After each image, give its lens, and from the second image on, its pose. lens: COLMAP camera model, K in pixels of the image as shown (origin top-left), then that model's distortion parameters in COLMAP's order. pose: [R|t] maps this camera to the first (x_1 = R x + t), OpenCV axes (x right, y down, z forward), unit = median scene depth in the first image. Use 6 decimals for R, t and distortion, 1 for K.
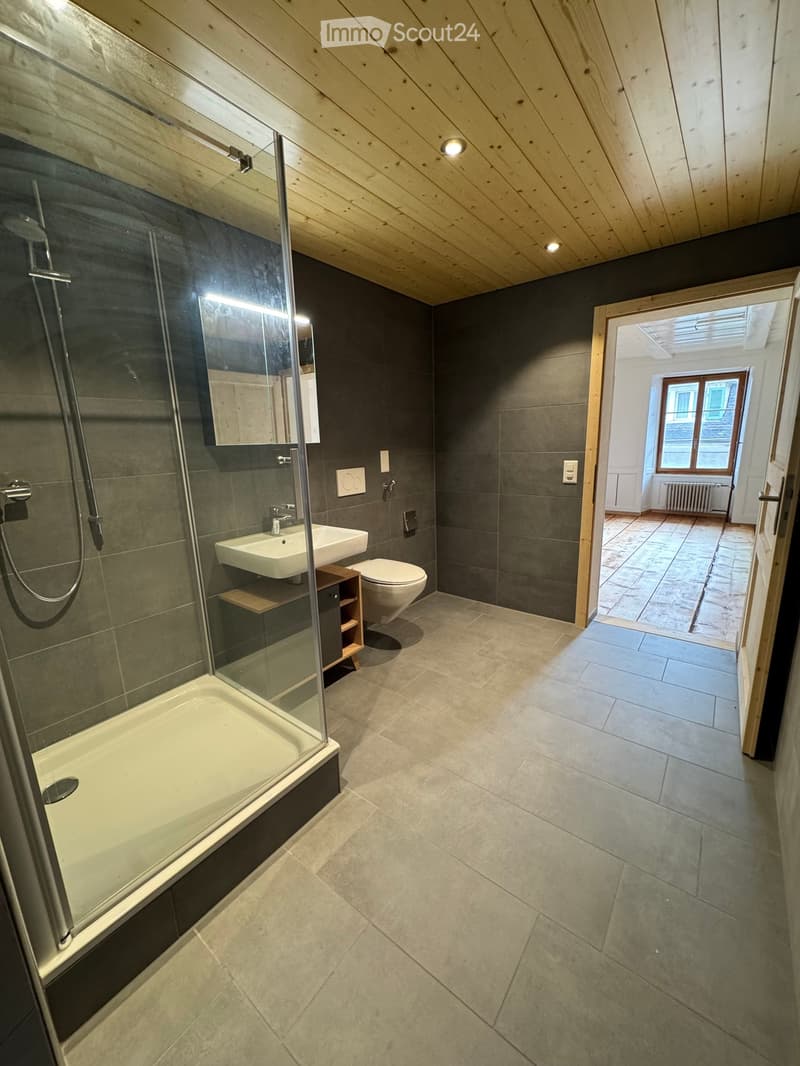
lens RADIAL K [[421.4, 0, 400.0], [0, 421.4, 533.0], [0, 0, 1]] dist [-0.000630, 0.000005]
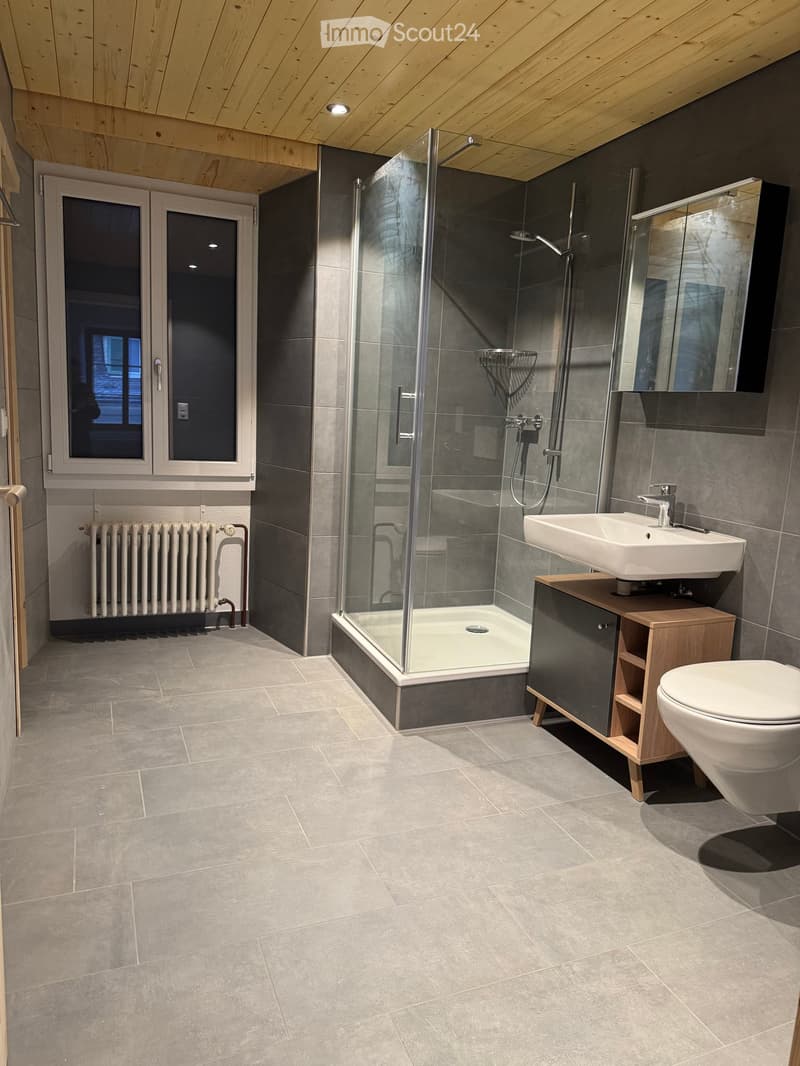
lens RADIAL K [[777.8, 0, 400.0], [0, 777.8, 533.0], [0, 0, 1]] dist [0.073970, -0.001635]
pose [[-0.510187, 0.144962, -0.847759, 1.057766], [-0.217928, 0.931737, 0.290472, -0.280398], [0.831995, 0.332946, -0.443769, 1.304941]]
